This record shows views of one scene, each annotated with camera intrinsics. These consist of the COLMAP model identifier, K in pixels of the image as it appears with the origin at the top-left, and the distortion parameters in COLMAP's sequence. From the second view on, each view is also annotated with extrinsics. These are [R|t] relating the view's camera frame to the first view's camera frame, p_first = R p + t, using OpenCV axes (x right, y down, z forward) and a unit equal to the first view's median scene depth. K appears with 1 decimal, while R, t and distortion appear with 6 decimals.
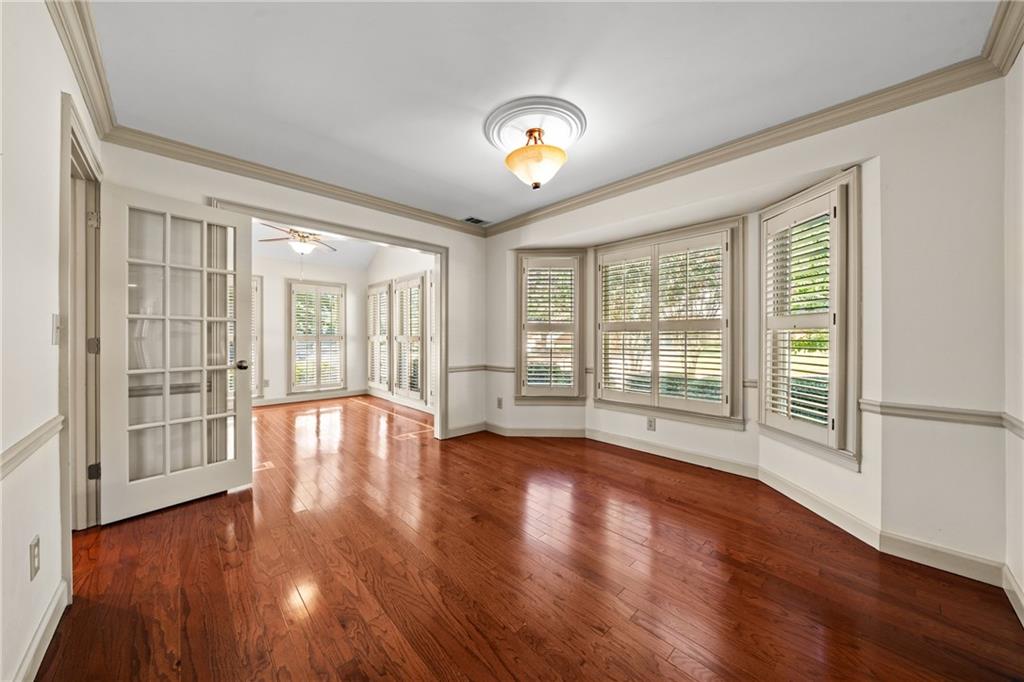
lens RADIAL K [[350.4, 0, 510.1], [0, 350.4, 337.2], [0, 0, 1]] dist [-0.003371, -0.000219]
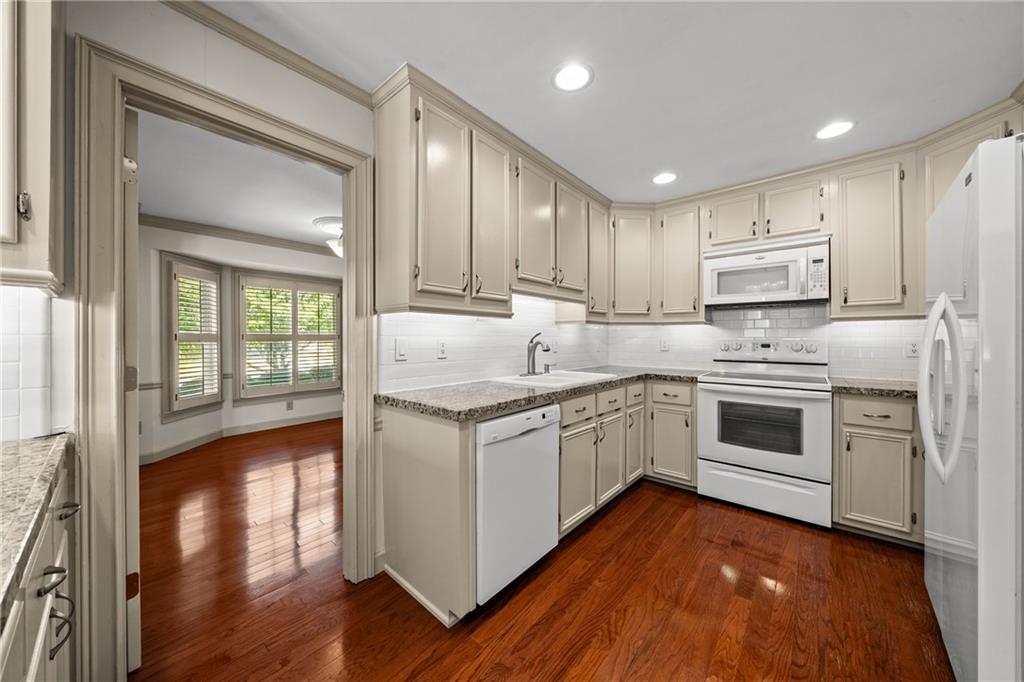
lens RADIAL K [[350.4, 0, 510.1], [0, 350.4, 337.2], [0, 0, 1]] dist [-0.003371, -0.000219]
pose [[-0.087774, 0.002814, 0.996136, -1.095352], [0.003332, 0.999991, -0.002532, -0.025576], [-0.996135, 0.003097, -0.087783, 0.226674]]
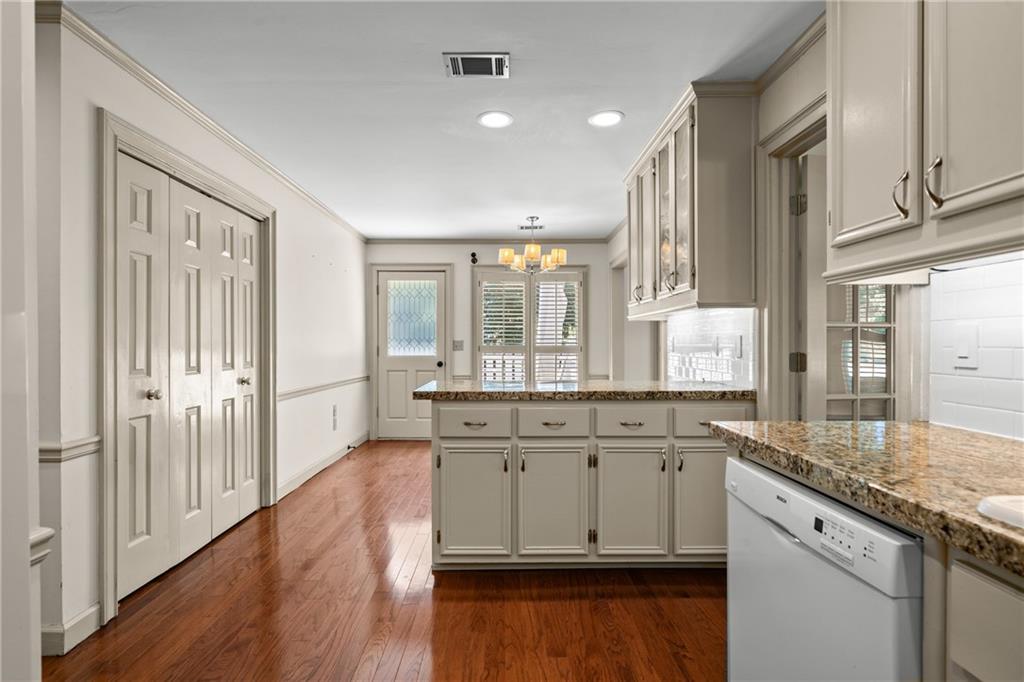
lens RADIAL K [[499.5, 0, 511.2], [0, 499.5, 346.8], [0, 0, 1]] dist [0.001081, 0.000673]
pose [[0.730136, 0.003521, -0.683293, -0.520576], [0.000199, 0.999986, 0.005365, -0.010175], [0.683302, -0.004053, 0.730125, -0.184436]]
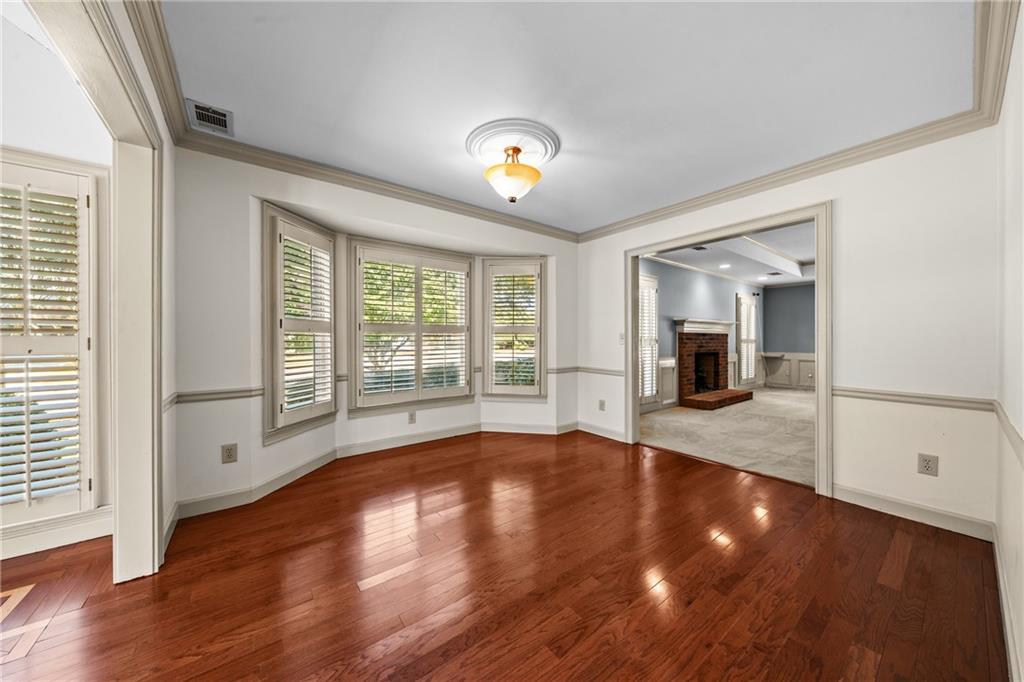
lens RADIAL K [[349.6, 0, 508.6], [0, 349.6, 336.6], [0, 0, 1]] dist [-0.001994, -0.000232]
pose [[0.120386, 0.004403, 0.992717, -0.643506], [-0.000405, 0.999990, -0.004386, -0.001108], [-0.992727, 0.000126, 0.120386, 0.563654]]
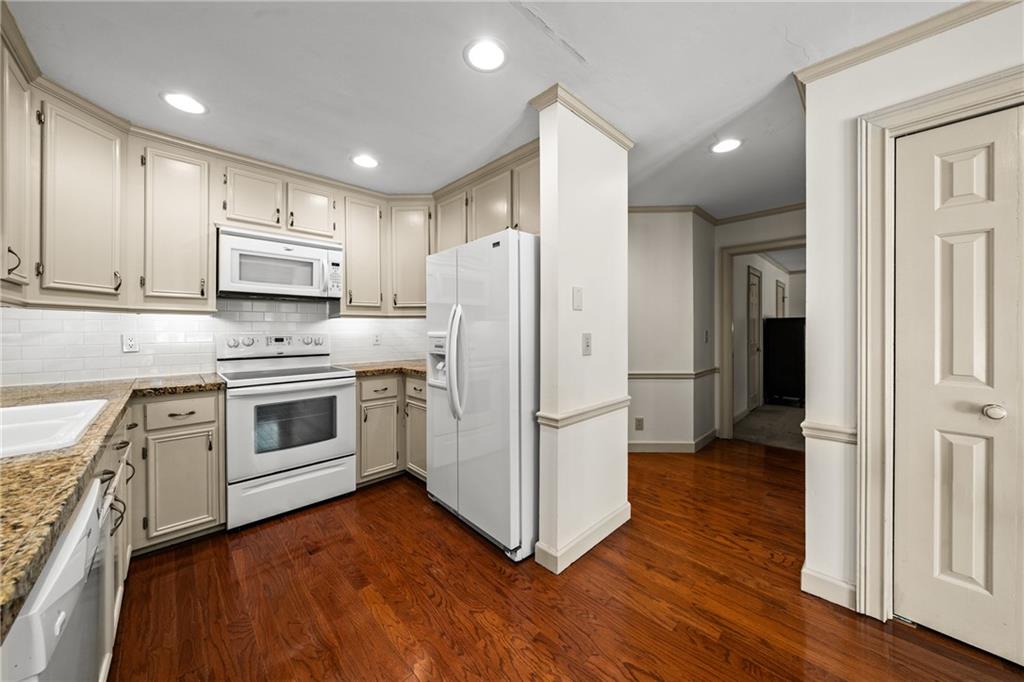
lens RADIAL K [[352.8, 0, 508.0], [0, 352.8, 329.6], [0, 0, 1]] dist [-0.006062, -0.000106]
pose [[-0.999994, 0.003172, 0.001653, -0.850139], [0.003177, 0.999991, 0.002943, -0.029612], [-0.001644, 0.002948, -0.999994, 0.356358]]
